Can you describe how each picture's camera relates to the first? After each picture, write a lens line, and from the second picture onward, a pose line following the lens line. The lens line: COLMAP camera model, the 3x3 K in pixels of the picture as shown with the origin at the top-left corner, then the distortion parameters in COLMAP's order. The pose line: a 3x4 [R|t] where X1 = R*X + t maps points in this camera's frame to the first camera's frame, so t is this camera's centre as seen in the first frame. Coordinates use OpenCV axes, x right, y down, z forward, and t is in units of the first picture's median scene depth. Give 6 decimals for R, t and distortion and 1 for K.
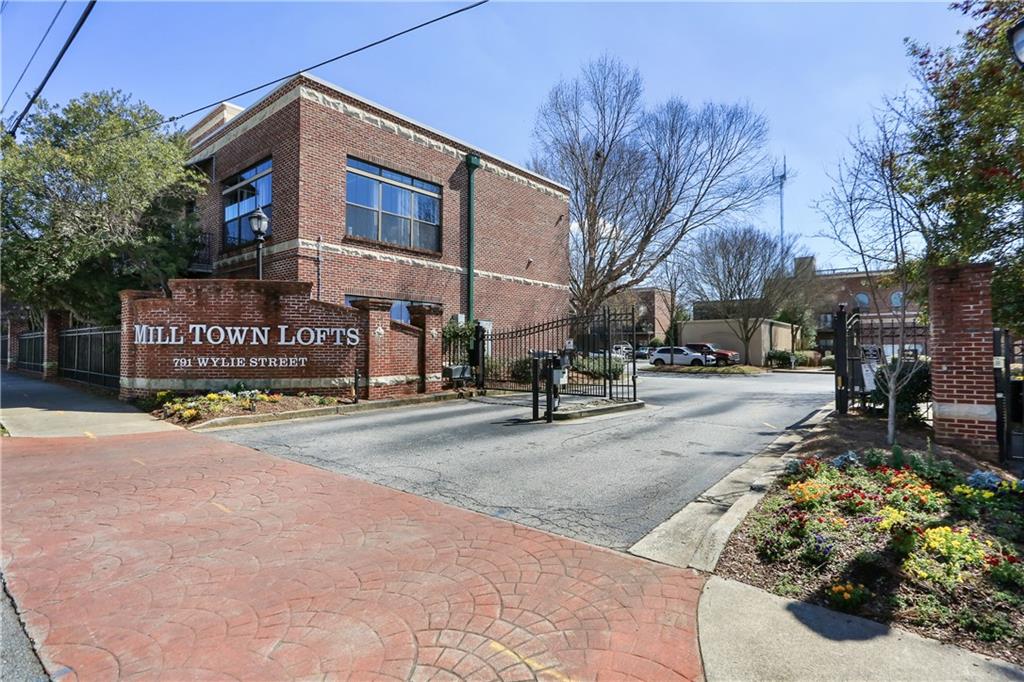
lens RADIAL K [[493.7, 0, 512.0], [0, 493.7, 341.0], [0, 0, 1]] dist [-0.011265, -0.000118]
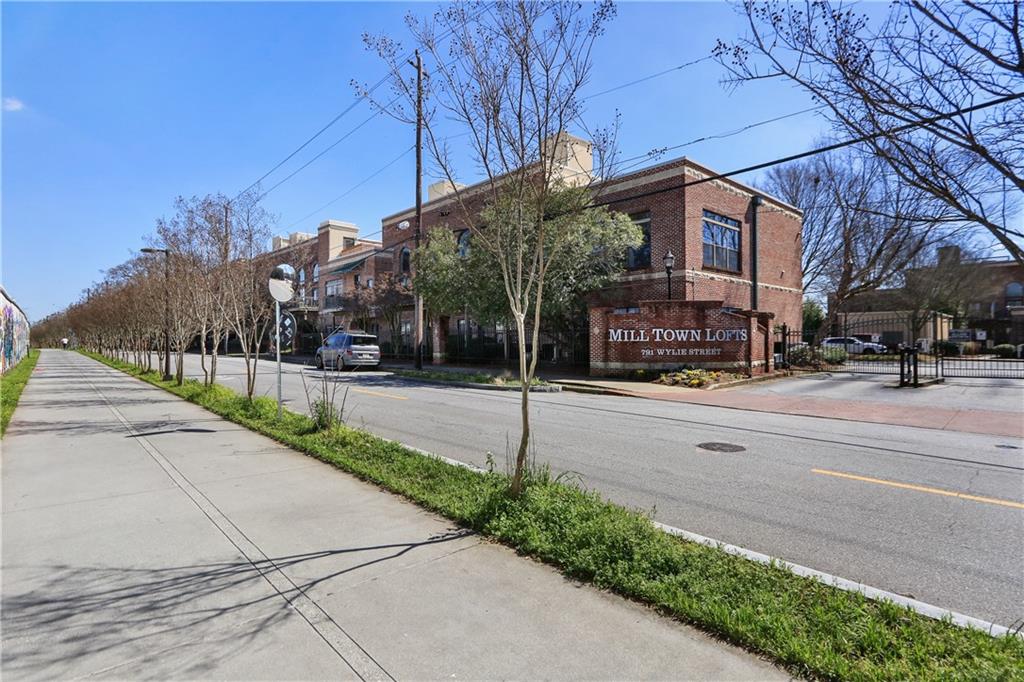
lens RADIAL K [[493.7, 0, 512.0], [0, 493.7, 341.0], [0, 0, 1]] dist [-0.011265, -0.000118]
pose [[0.990770, -0.008143, -0.135312, -0.866032], [0.010773, 0.999767, 0.018716, -0.027933], [0.135128, -0.020001, 0.990626, -0.641033]]
